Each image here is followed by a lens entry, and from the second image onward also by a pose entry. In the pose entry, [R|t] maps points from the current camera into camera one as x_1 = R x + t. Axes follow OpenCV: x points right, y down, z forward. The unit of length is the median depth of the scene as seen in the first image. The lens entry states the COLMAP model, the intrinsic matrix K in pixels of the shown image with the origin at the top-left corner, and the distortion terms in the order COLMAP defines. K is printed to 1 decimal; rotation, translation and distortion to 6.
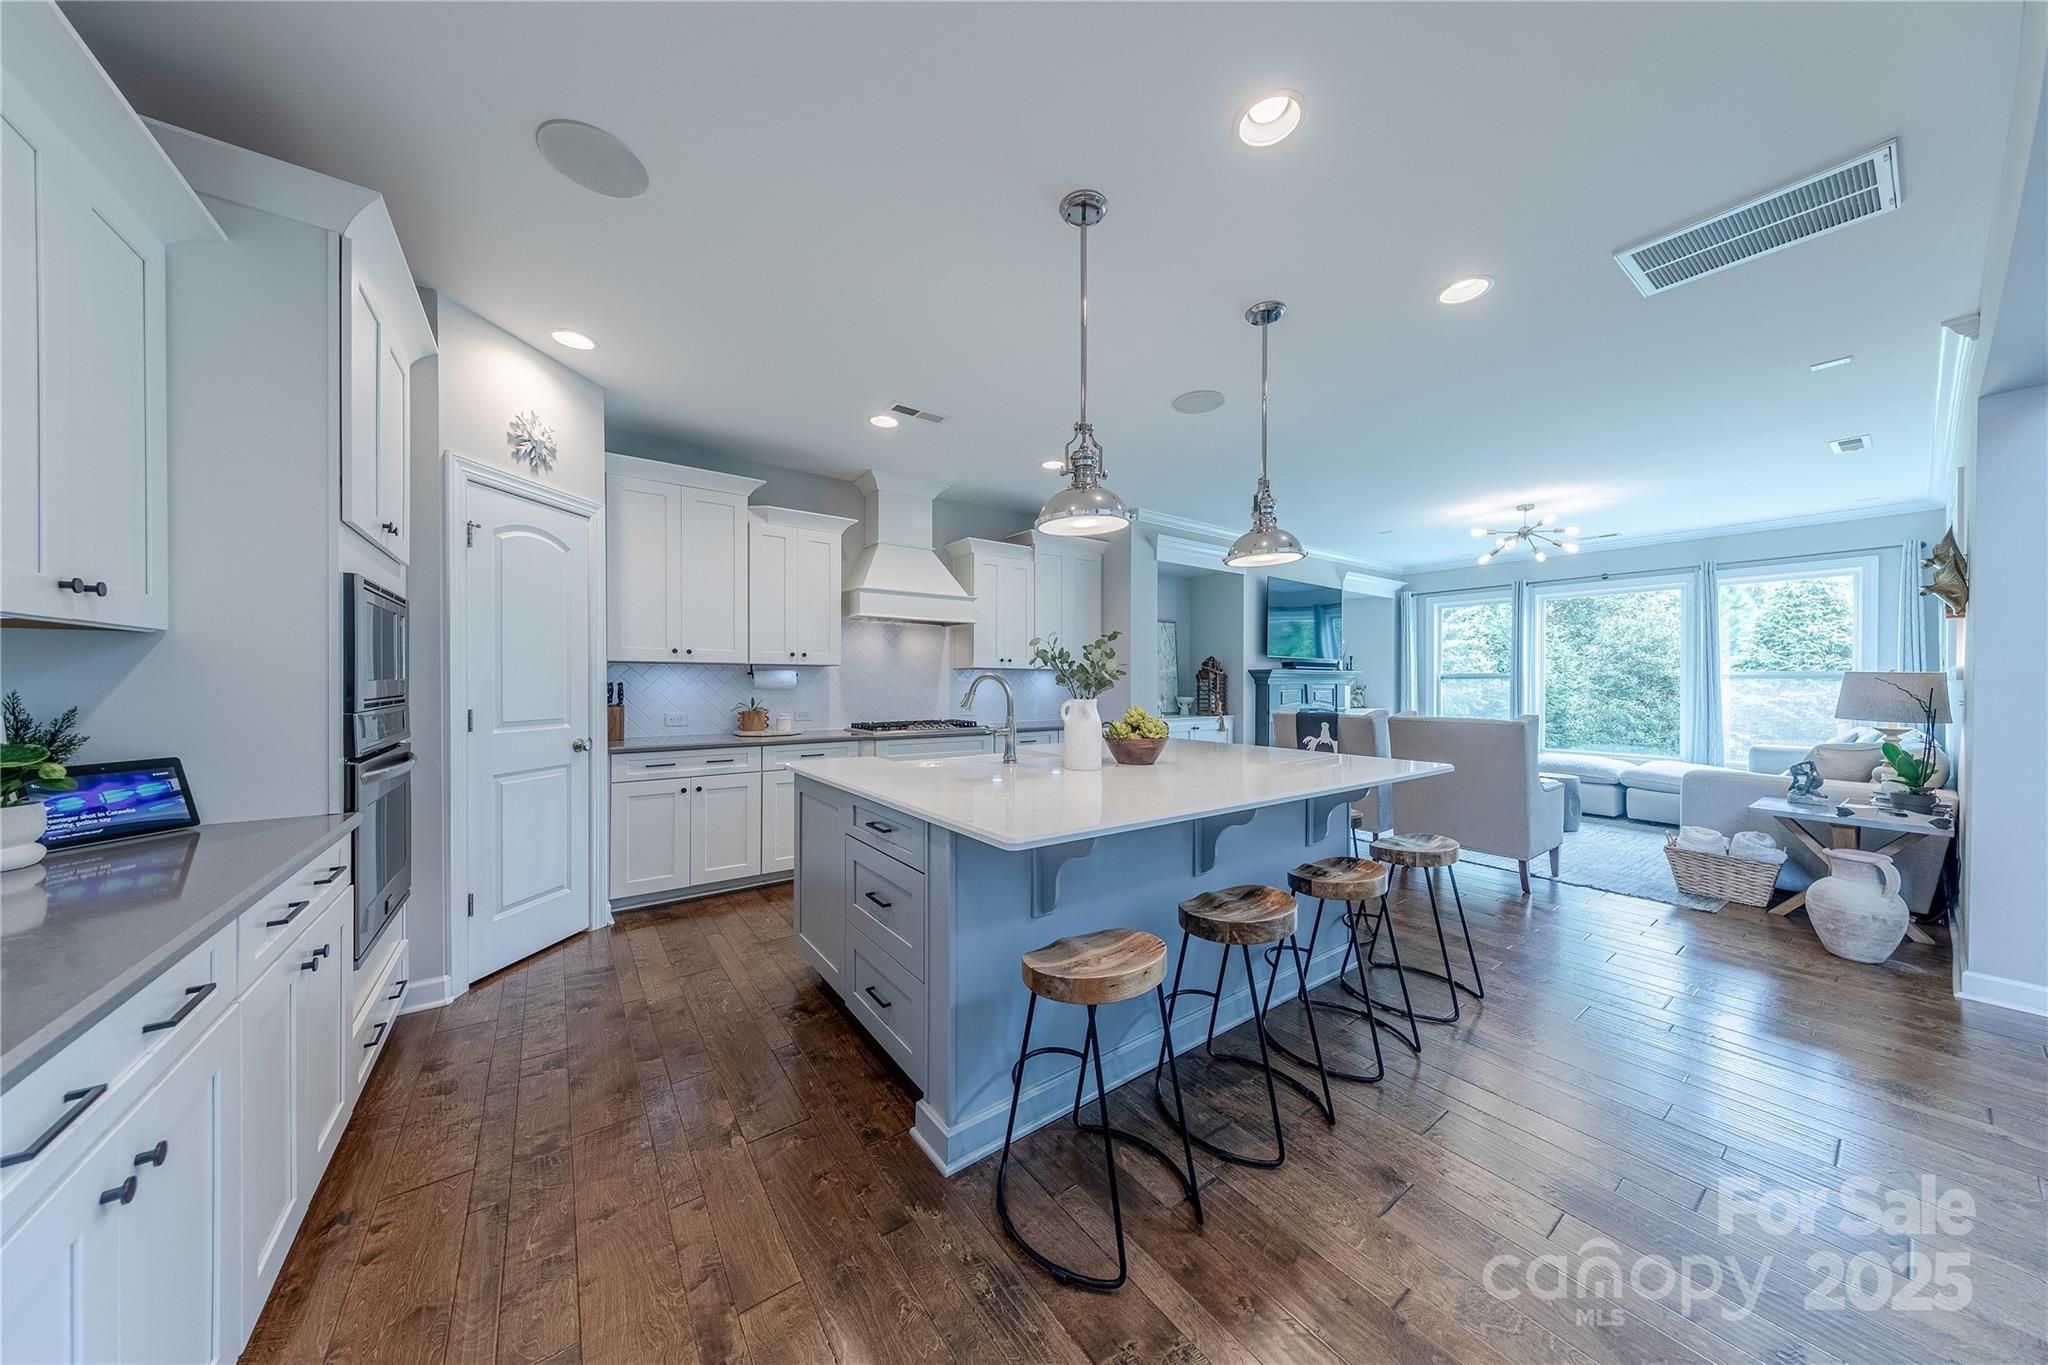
lens RADIAL K [[646.0, 0, 1019.7], [0, 646.0, 684.6], [0, 0, 1]] dist [0.010593, -0.001250]
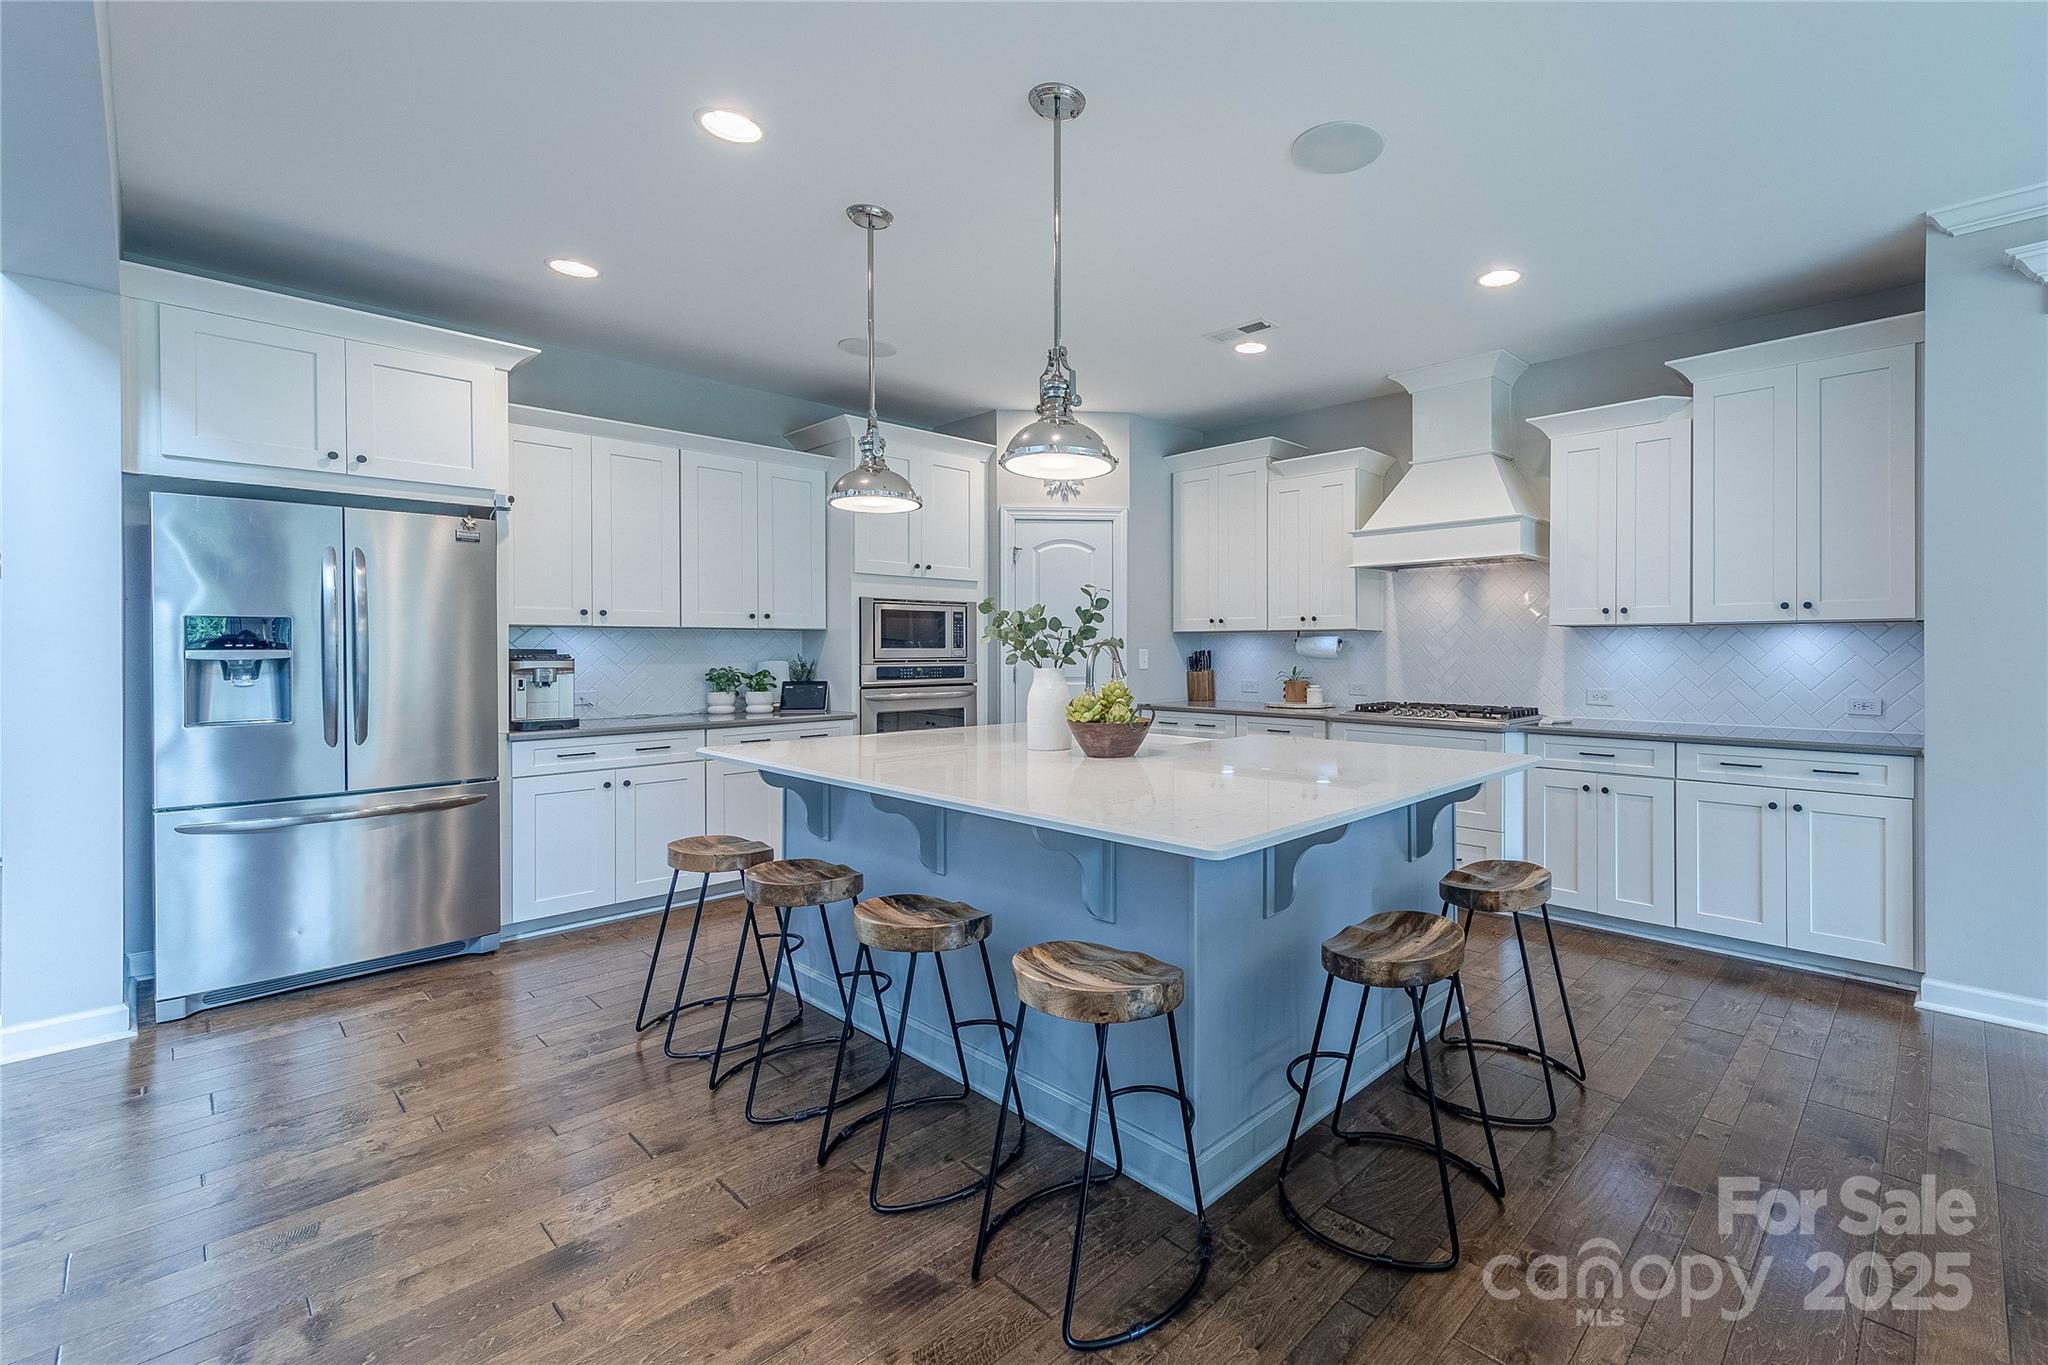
lens RADIAL K [[887.7, 0, 1198.1], [0, 887.7, 654.6], [0, 0, 1]] dist [0.012572, -0.000465]
pose [[0.231713, 0.003305, -0.972779, 0.803028], [-0.003098, 0.999992, 0.002659, 0.000458], [0.972779, 0.002398, 0.231721, 0.565140]]
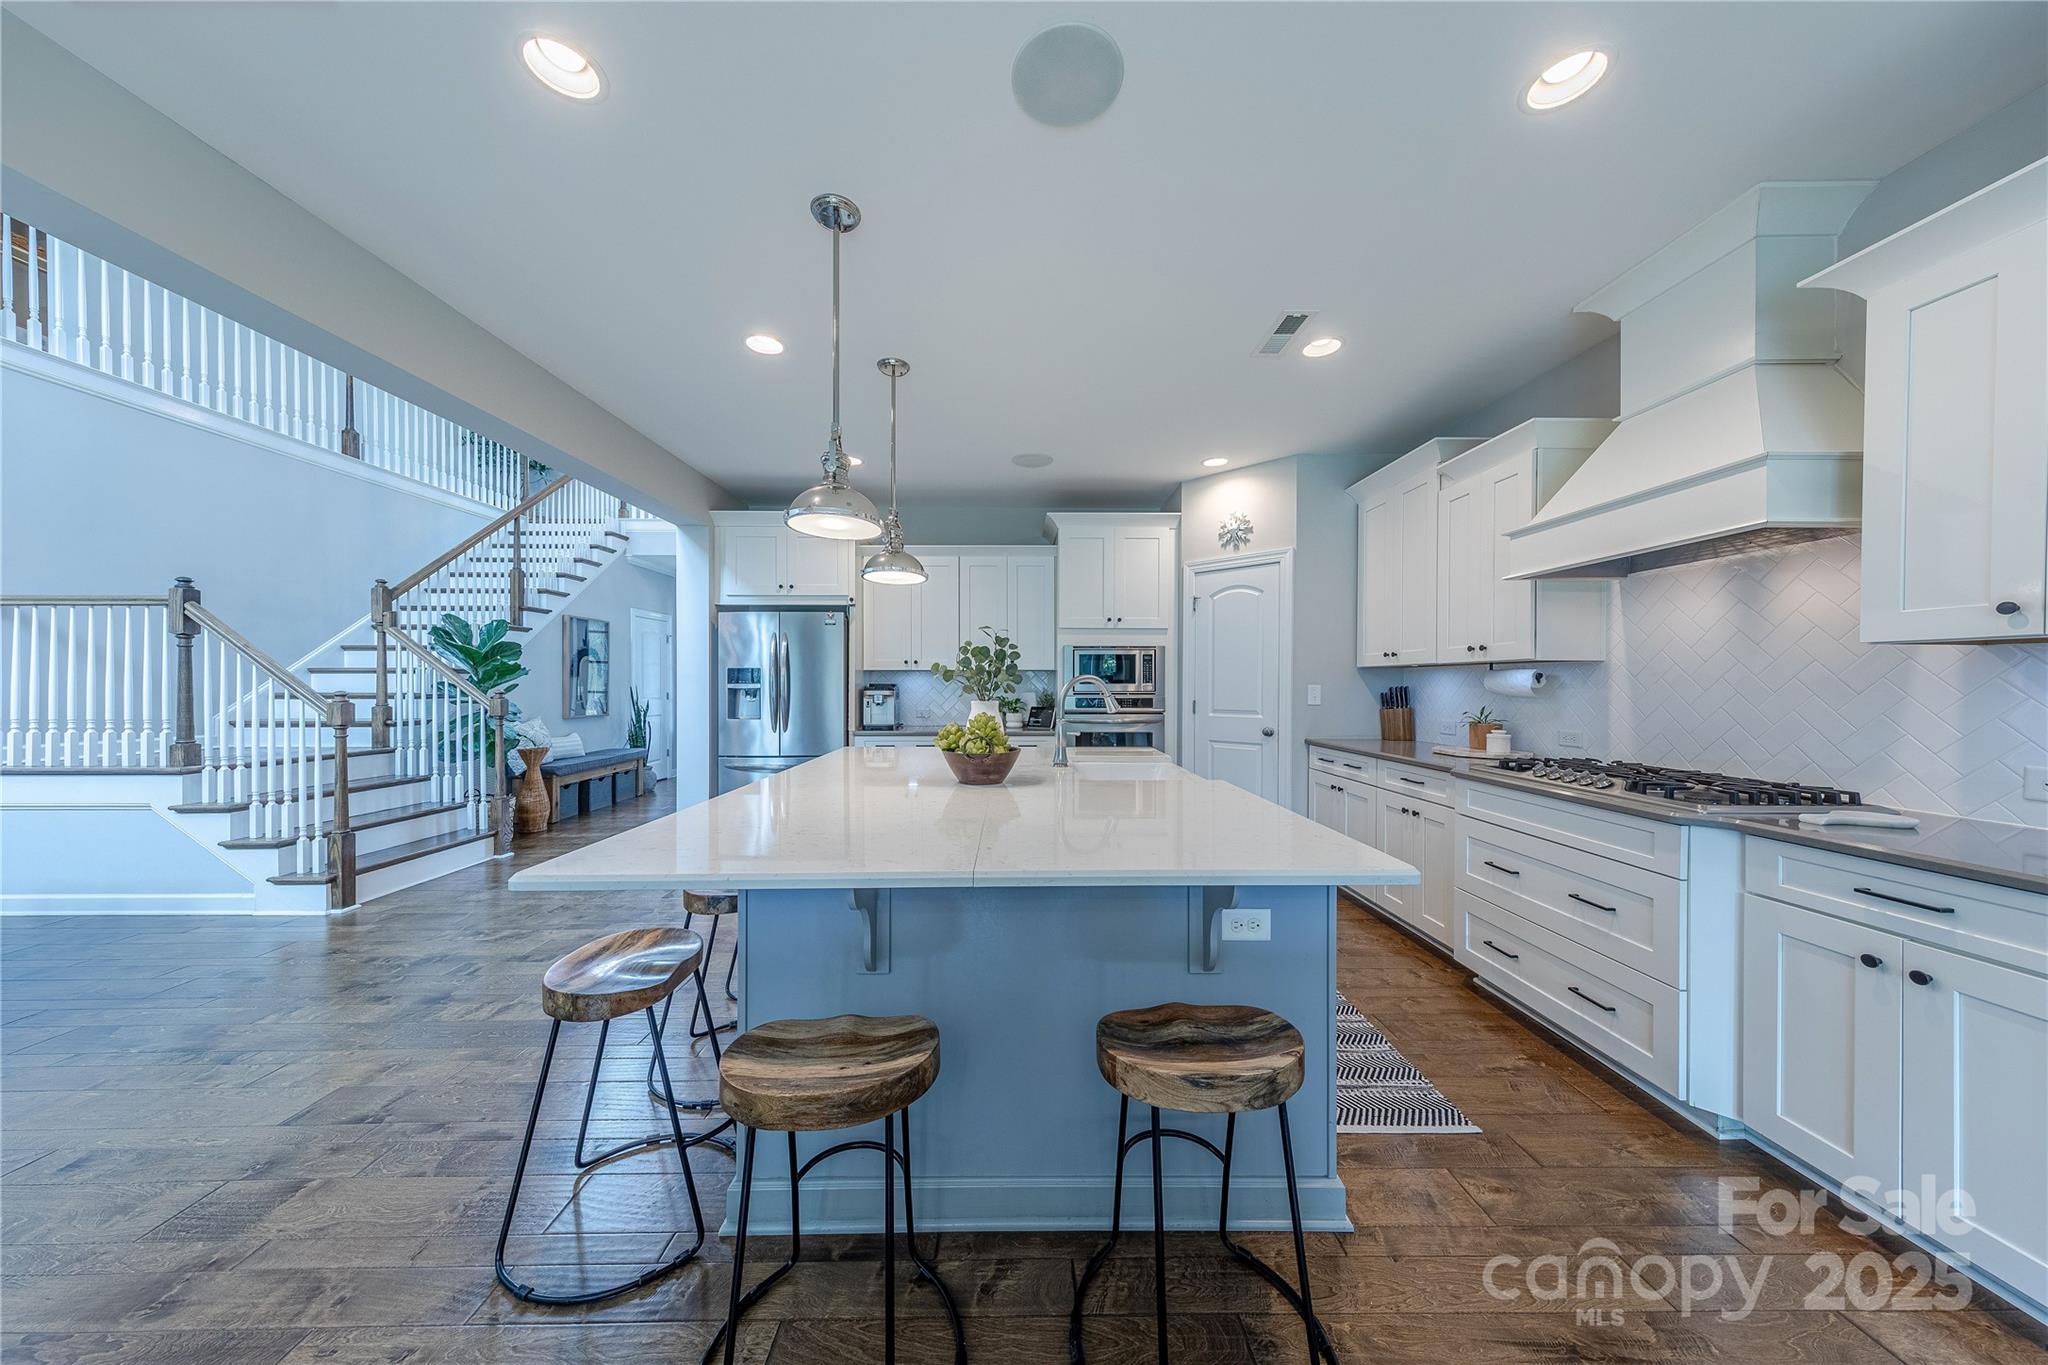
lens RADIAL K [[646.0, 0, 1023.7], [0, 646.0, 685.8], [0, 0, 1]] dist [0.010593, -0.001250]
pose [[-0.578894, -0.002437, -0.815399, 0.540462], [-0.007619, 0.999968, 0.002421, -0.001655], [0.815368, 0.007614, -0.578894, 1.001146]]
